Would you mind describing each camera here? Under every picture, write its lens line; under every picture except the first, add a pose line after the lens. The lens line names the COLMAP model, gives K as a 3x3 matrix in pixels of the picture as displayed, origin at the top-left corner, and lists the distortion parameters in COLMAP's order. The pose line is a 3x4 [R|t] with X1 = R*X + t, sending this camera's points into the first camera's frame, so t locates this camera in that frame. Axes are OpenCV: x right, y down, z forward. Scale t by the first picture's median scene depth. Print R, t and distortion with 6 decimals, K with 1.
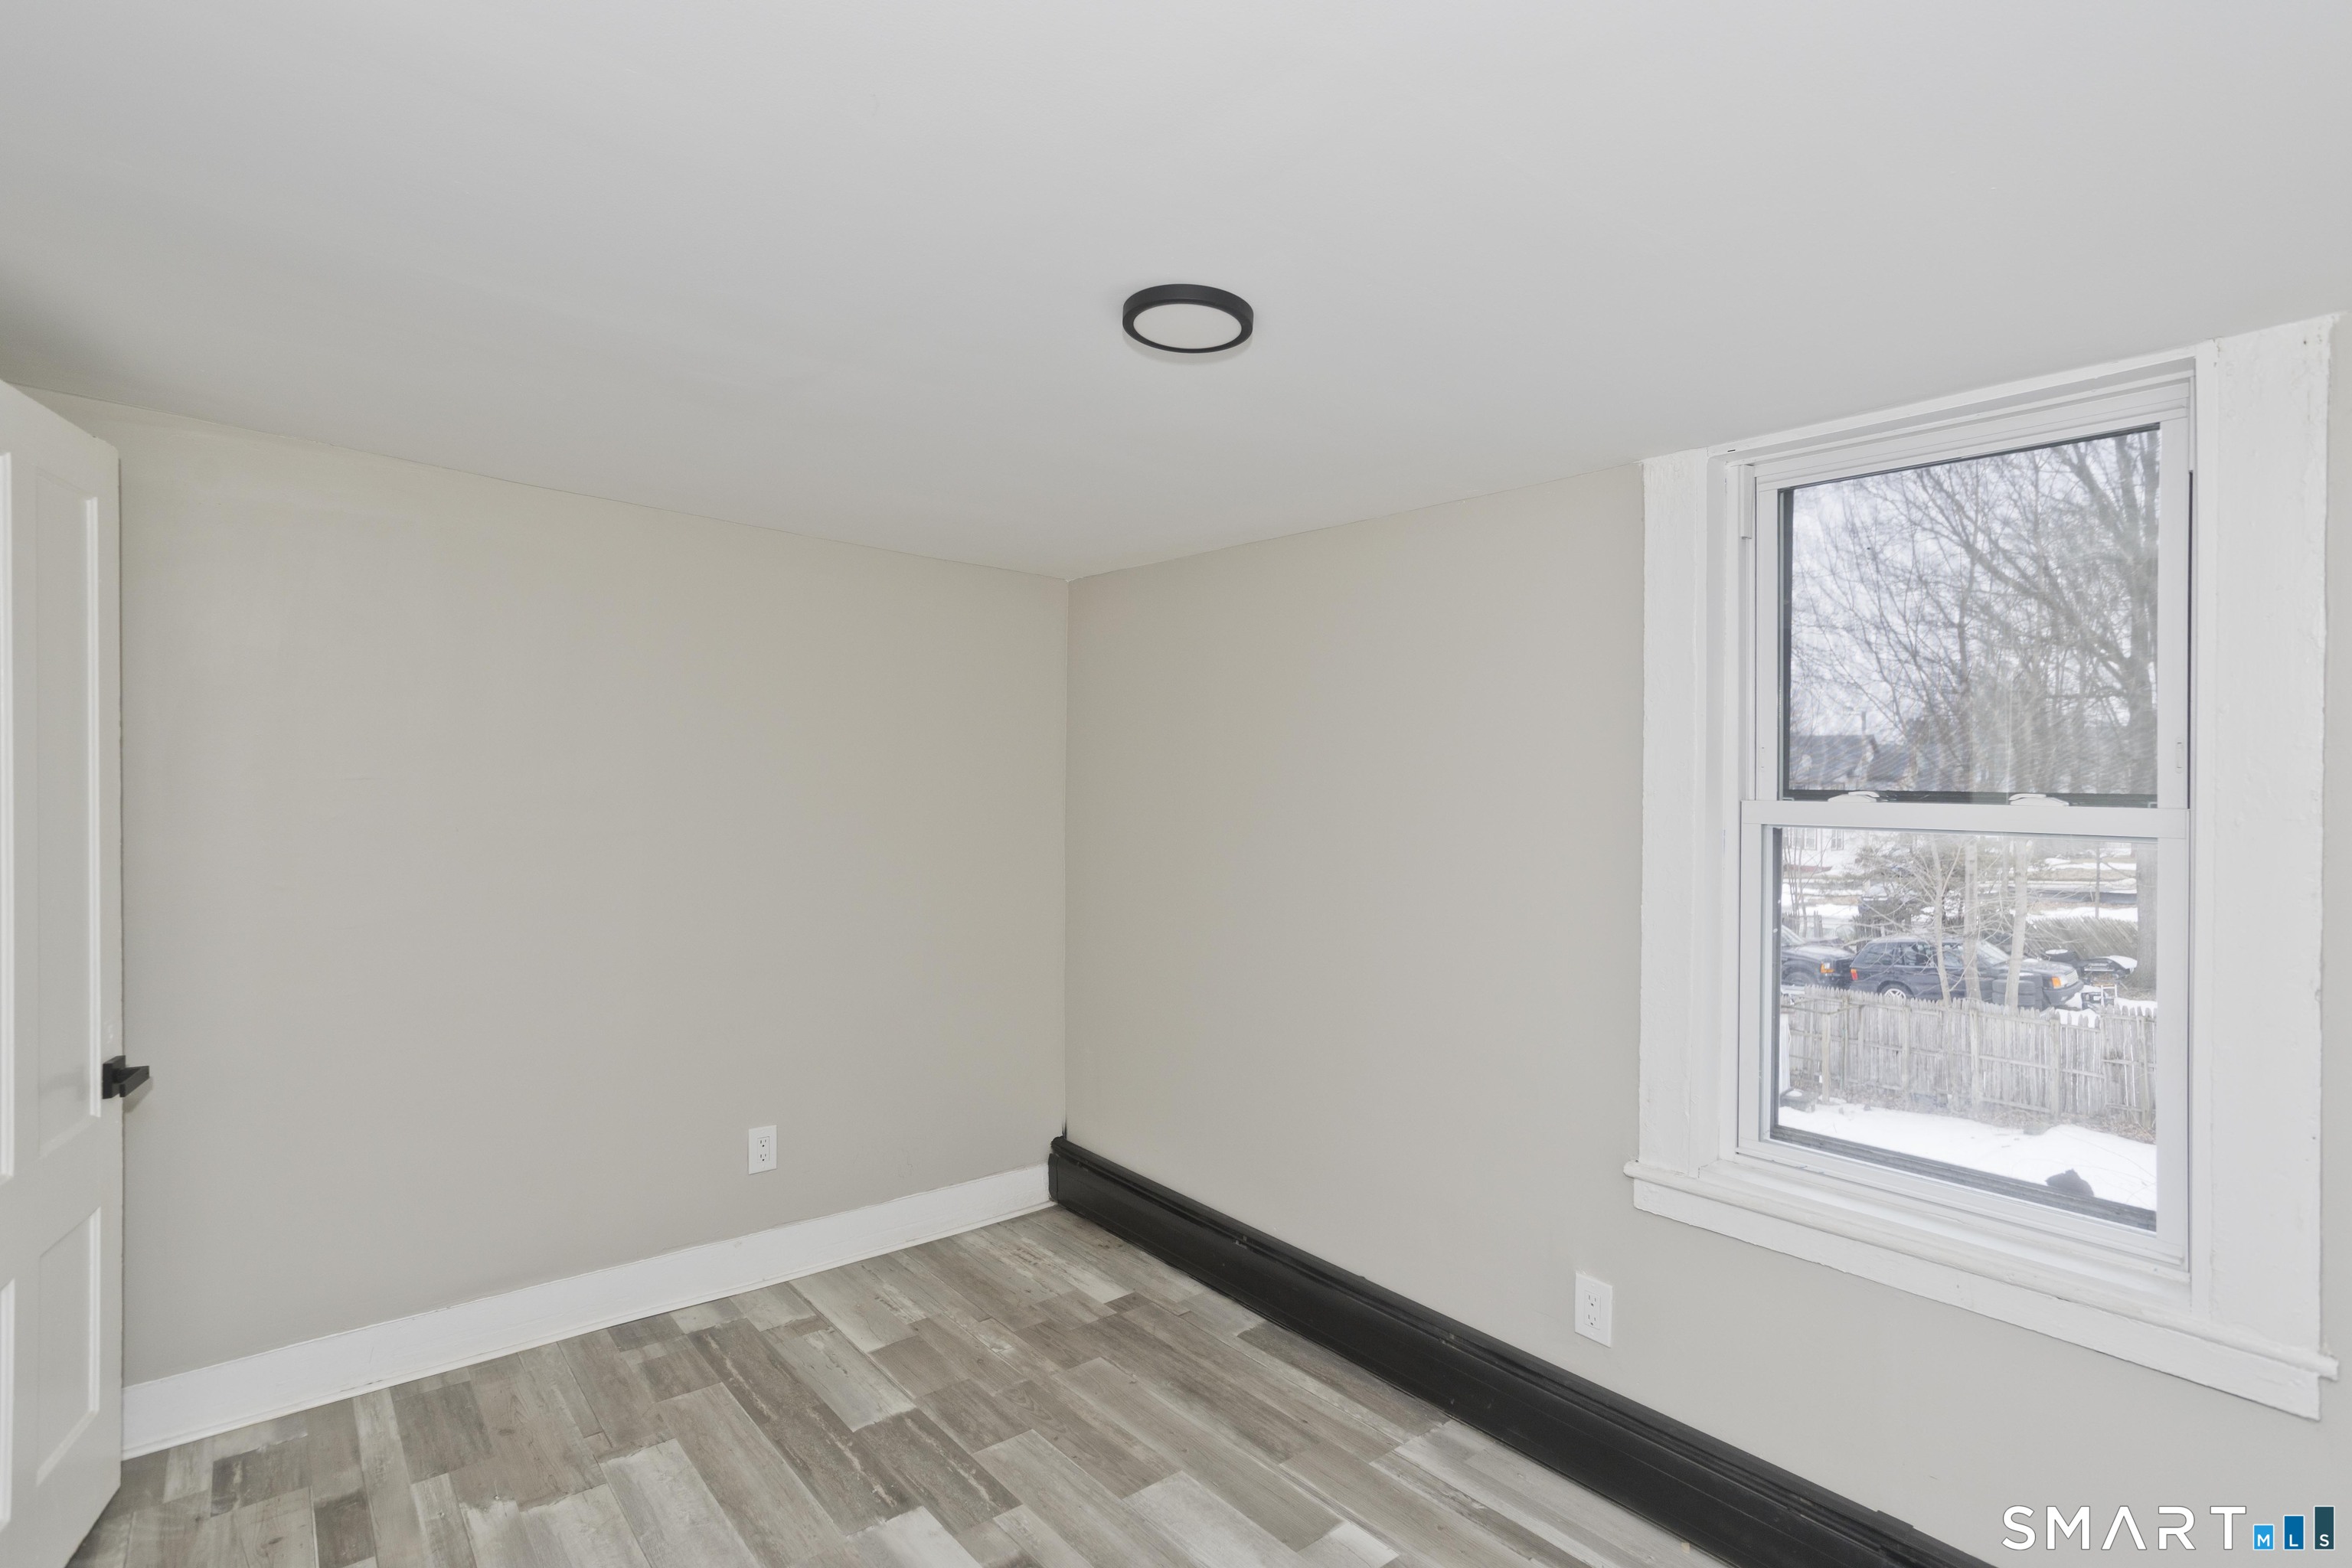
lens RADIAL K [[1149.4, 0, 1176.0], [0, 1149.4, 784.0], [0, 0, 1]] dist [-0.030463, 0.021520]
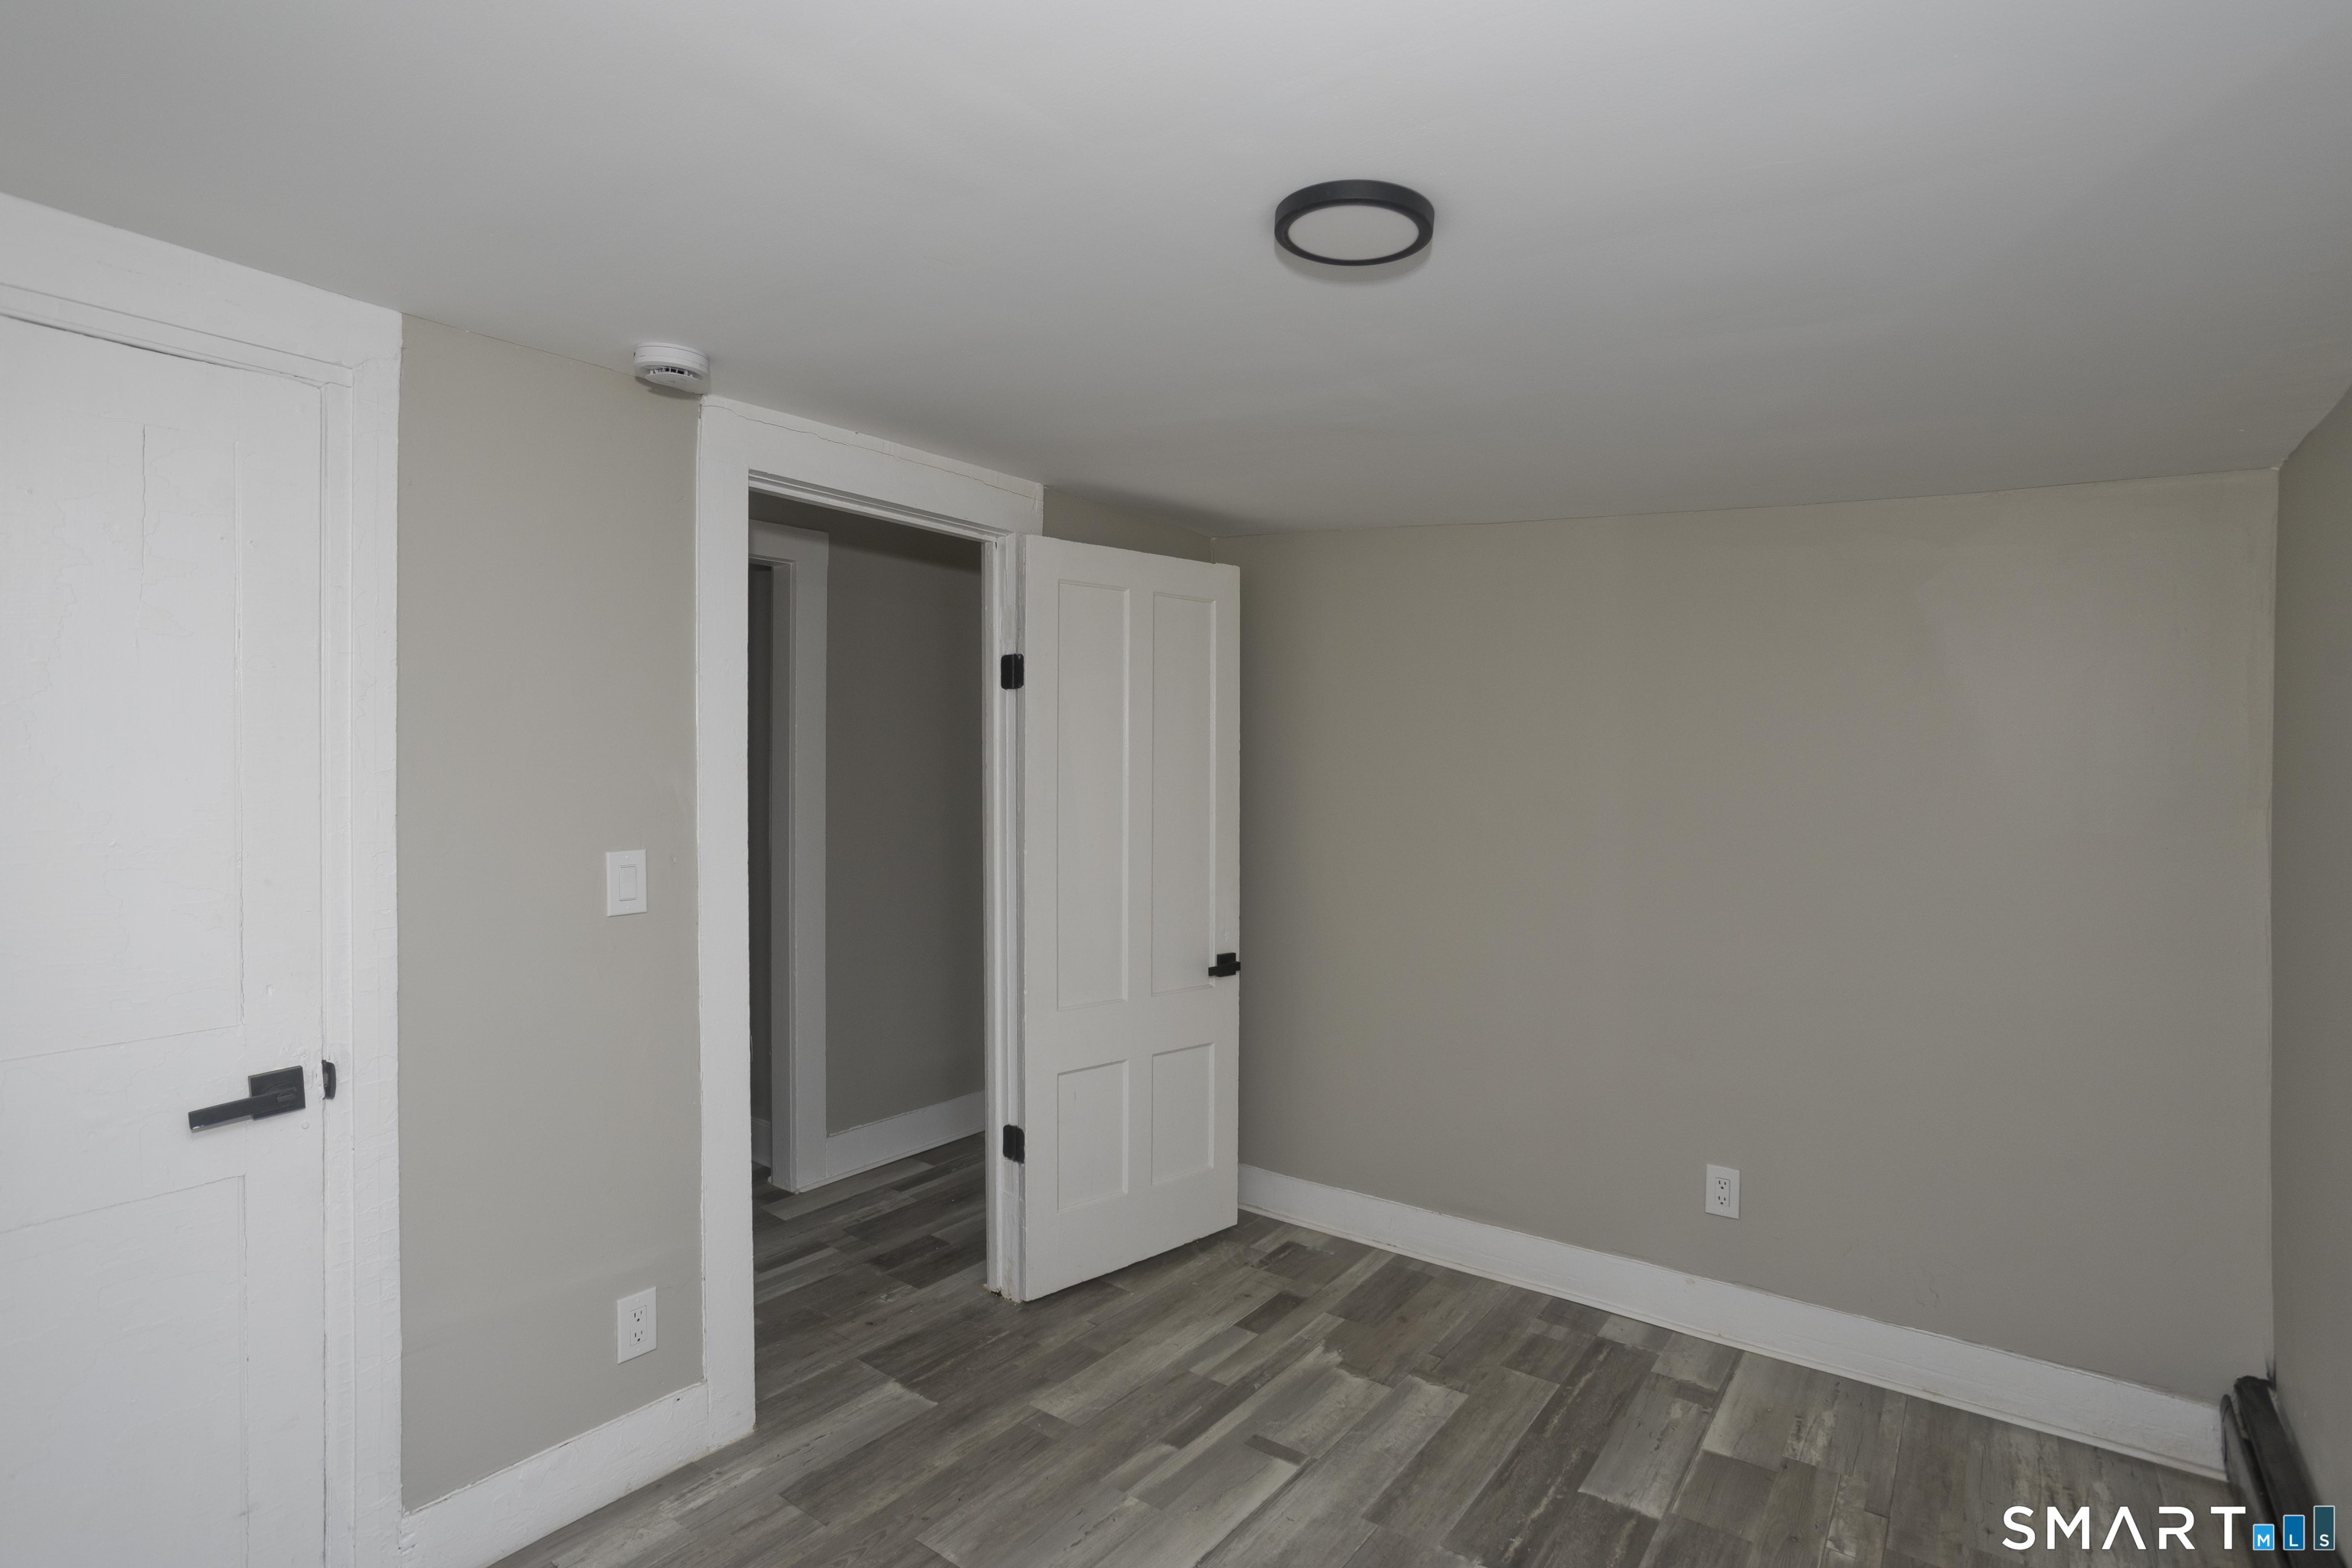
lens RADIAL K [[1162.1, 0, 1179.5], [0, 1162.1, 778.2], [0, 0, 1]] dist [-0.055418, 0.035187]
pose [[0.247967, 0.003118, -0.968764, 0.504607], [-0.015254, 0.999883, -0.000686, -0.001763], [0.968648, 0.014947, 0.247985, 0.431857]]
